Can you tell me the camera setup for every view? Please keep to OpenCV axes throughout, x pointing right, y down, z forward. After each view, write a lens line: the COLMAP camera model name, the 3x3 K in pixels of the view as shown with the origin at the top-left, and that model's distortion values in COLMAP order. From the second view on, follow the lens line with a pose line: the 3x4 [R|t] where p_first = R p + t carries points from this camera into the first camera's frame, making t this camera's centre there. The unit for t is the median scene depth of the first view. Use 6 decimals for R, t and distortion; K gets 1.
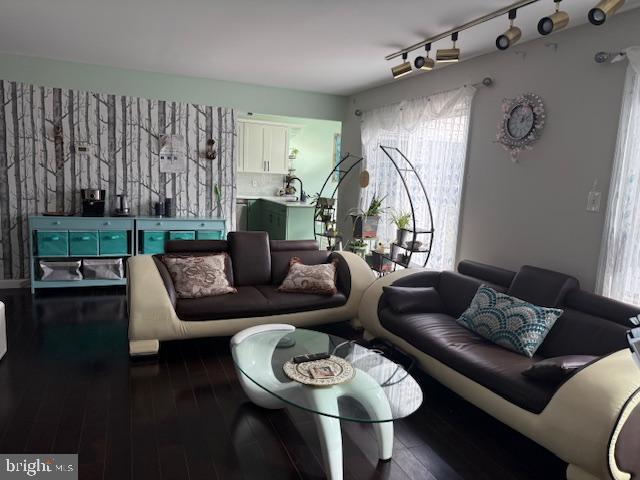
lens RADIAL K [[381.0, 0, 376.0], [0, 381.0, 240.4], [0, 0, 1]] dist [0.096444, -0.139812]
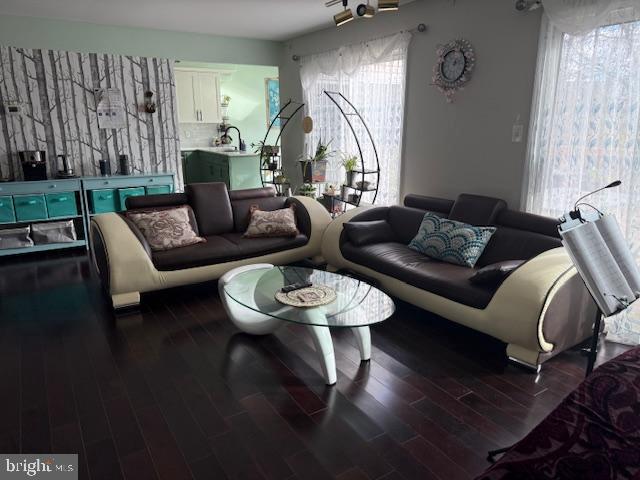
lens RADIAL K [[448.6, 0, 320.0], [0, 448.6, 240.0], [0, 0, 1]] dist [0.131633, -0.205970]
pose [[0.985128, -0.093129, 0.144394, -0.224184], [0.076443, 0.990174, 0.117096, 0.008625], [-0.153881, -0.104316, 0.982567, -0.267578]]
